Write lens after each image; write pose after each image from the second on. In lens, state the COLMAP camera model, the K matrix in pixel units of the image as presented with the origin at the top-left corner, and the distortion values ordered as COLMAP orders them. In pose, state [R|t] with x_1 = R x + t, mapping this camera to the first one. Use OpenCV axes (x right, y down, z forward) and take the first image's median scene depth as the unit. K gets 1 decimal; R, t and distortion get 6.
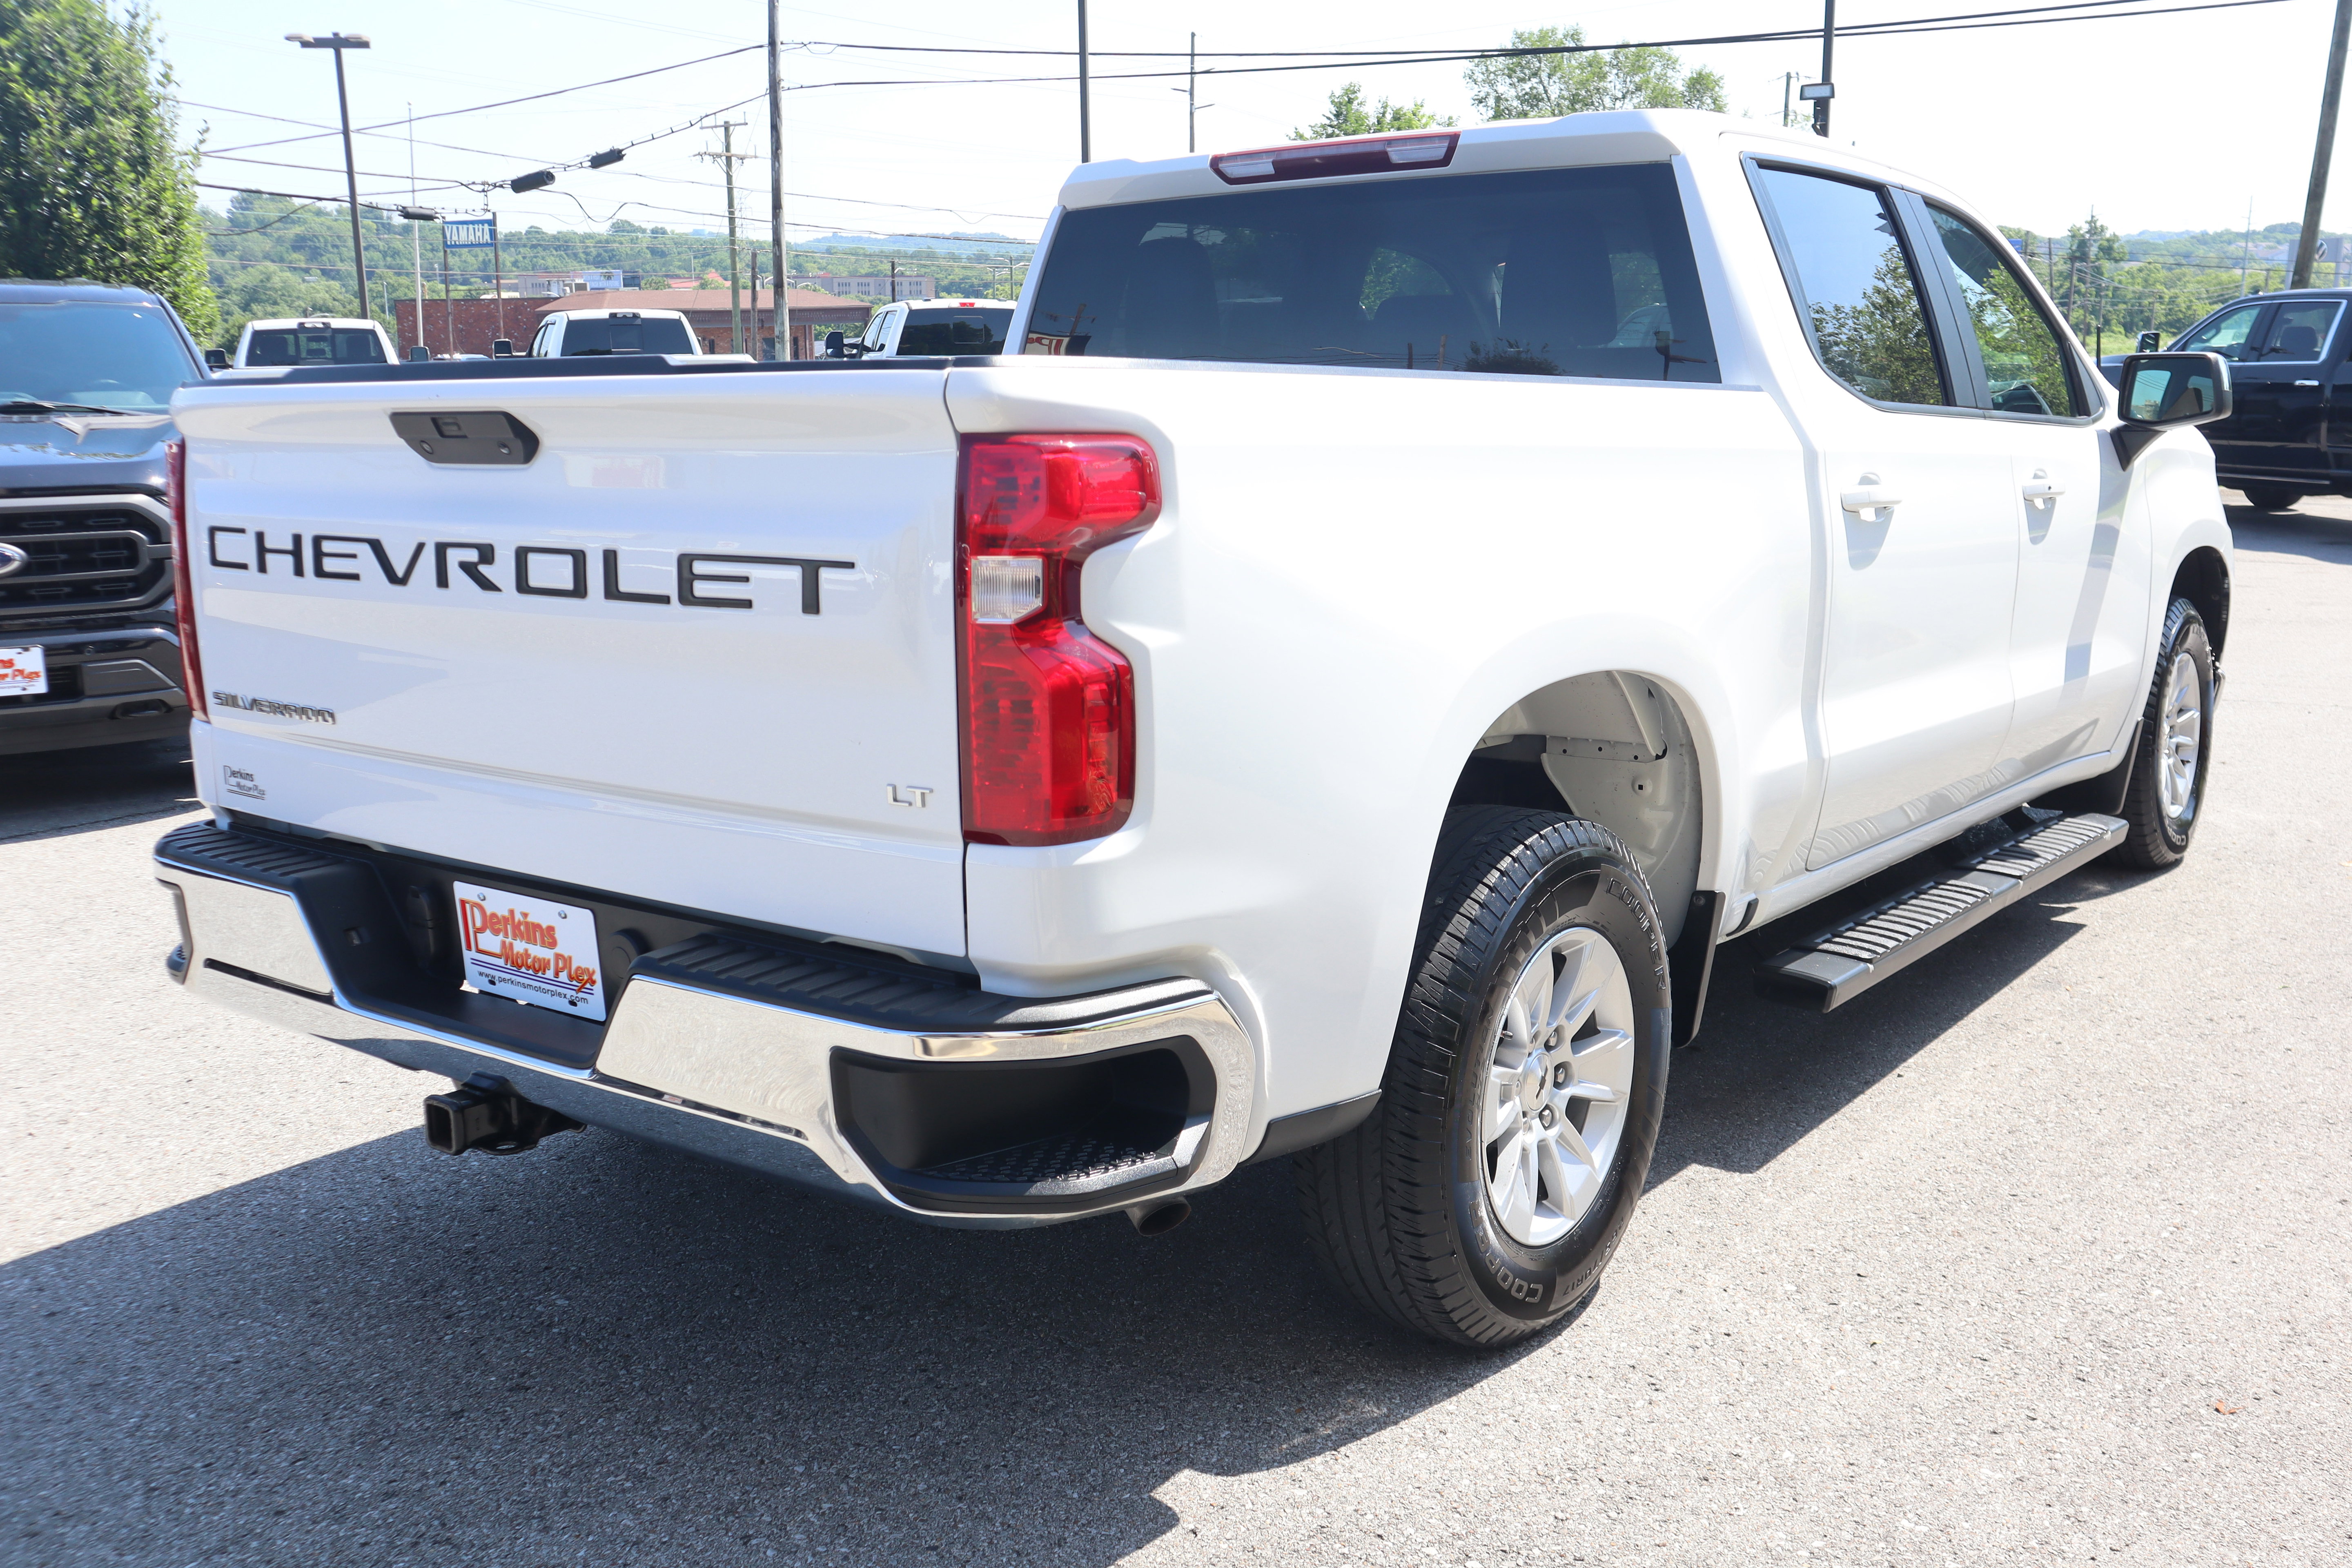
lens RADIAL K [[2153.4, 0, 1171.0], [0, 2153.4, 779.4], [0, 0, 1]] dist [-0.017819, 0.000000]
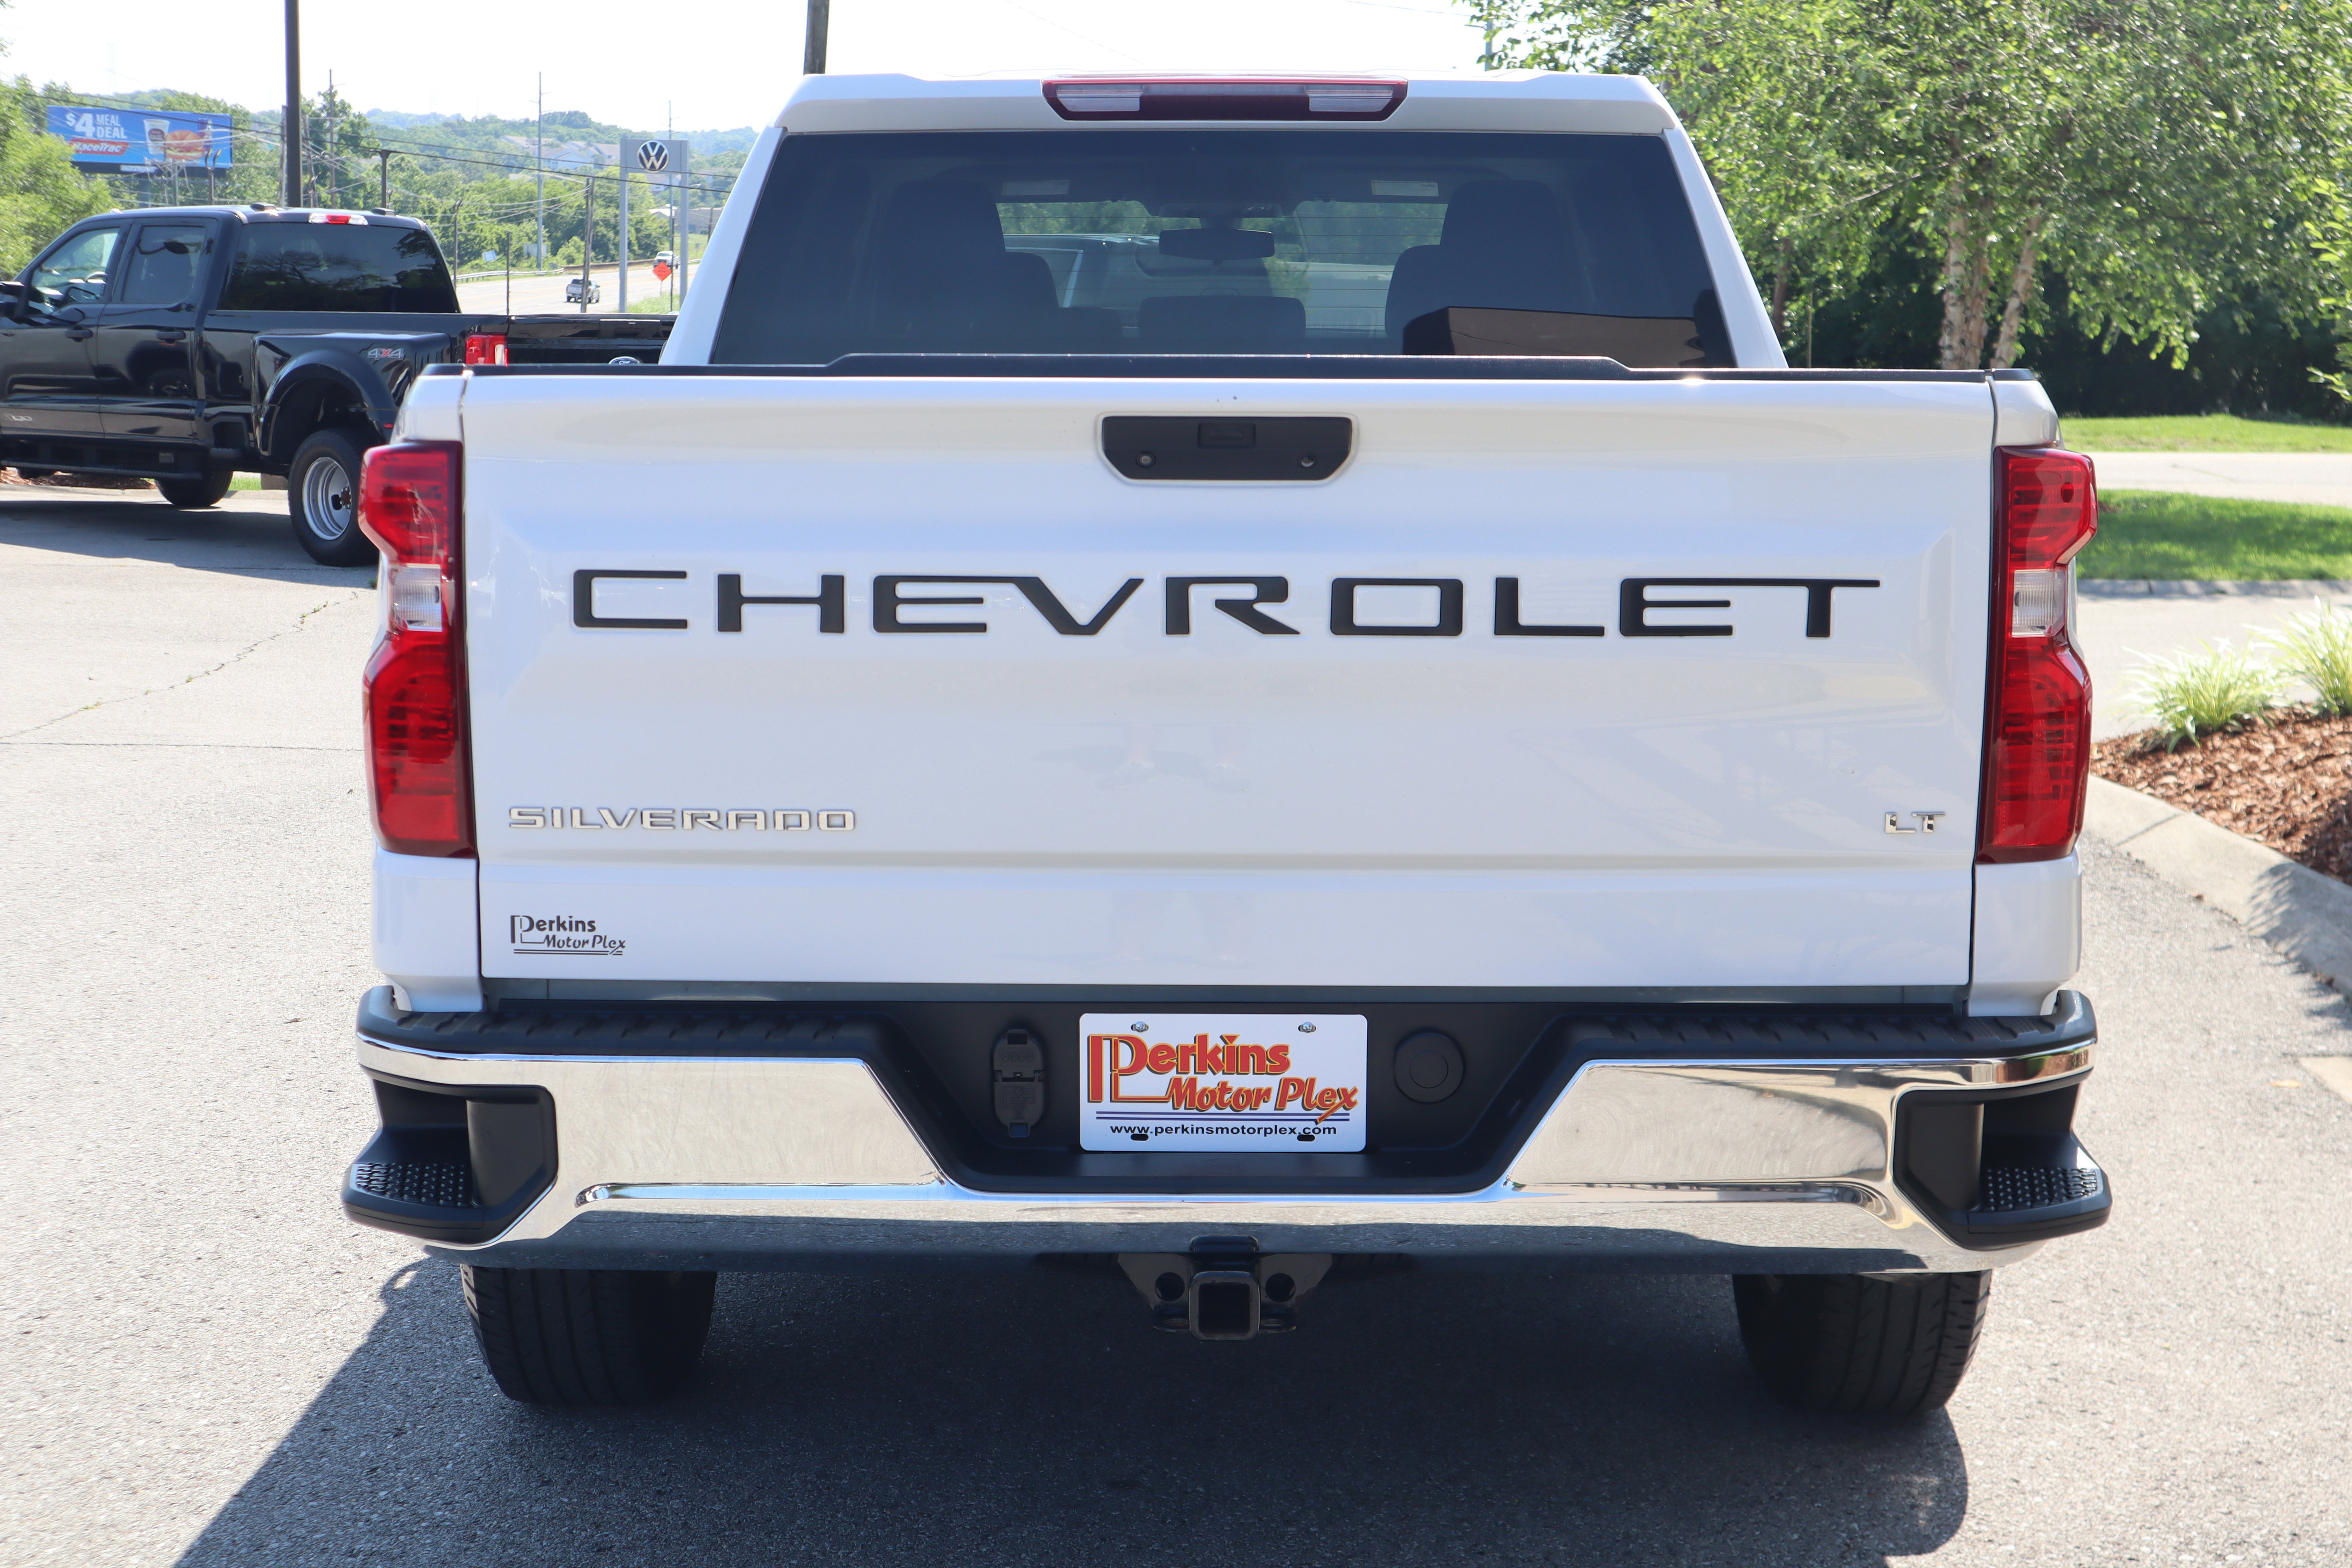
lens RADIAL K [[3444.2, 0, 1175.2], [0, 3444.2, 778.5], [0, 0, 1]] dist [0.002762, 0.000000]
pose [[0.796347, -0.061201, 0.601735, -1.093030], [0.092815, 0.995449, -0.021589, -0.007700], [-0.597676, 0.073043, 0.798404, -0.021446]]
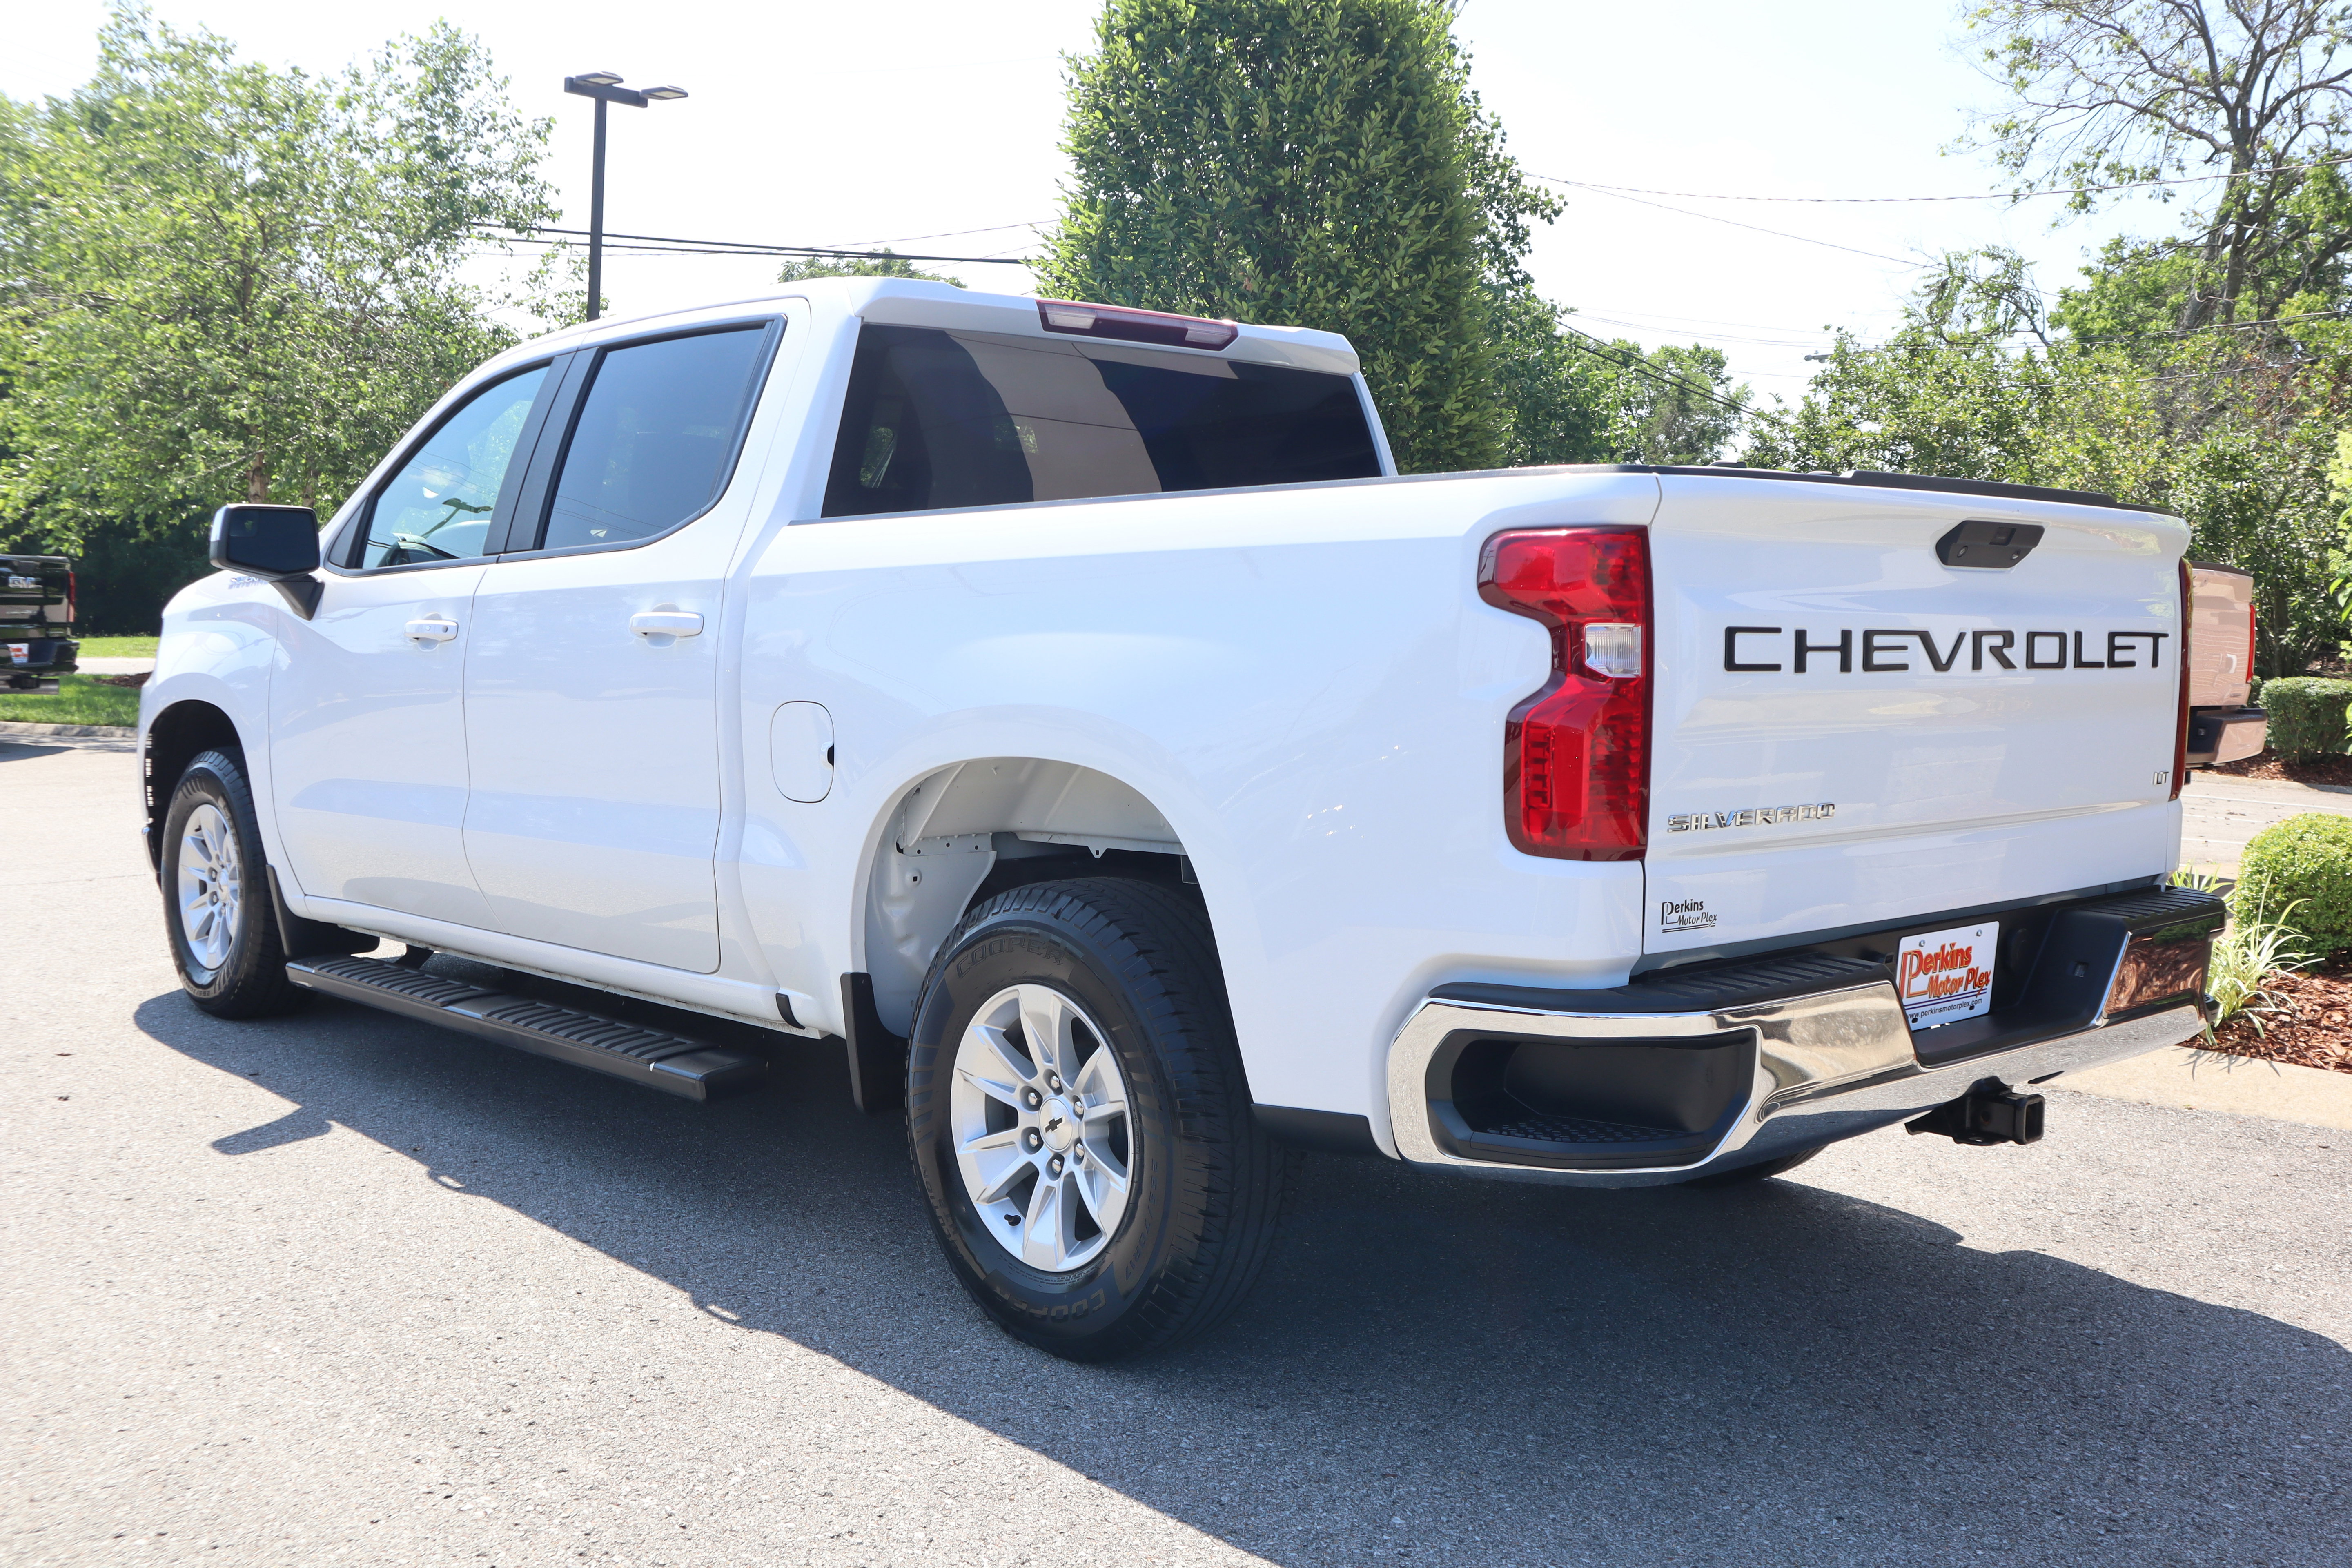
lens RADIAL K [[2303.4, 0, 1183.5], [0, 2303.4, 796.6], [0, 0, 1]] dist [-0.033647, 0.000000]
pose [[0.164509, -0.066533, 0.984129, -1.624795], [0.158859, 0.986485, 0.040137, -0.137420], [-0.973499, 0.149735, 0.172855, 1.191906]]
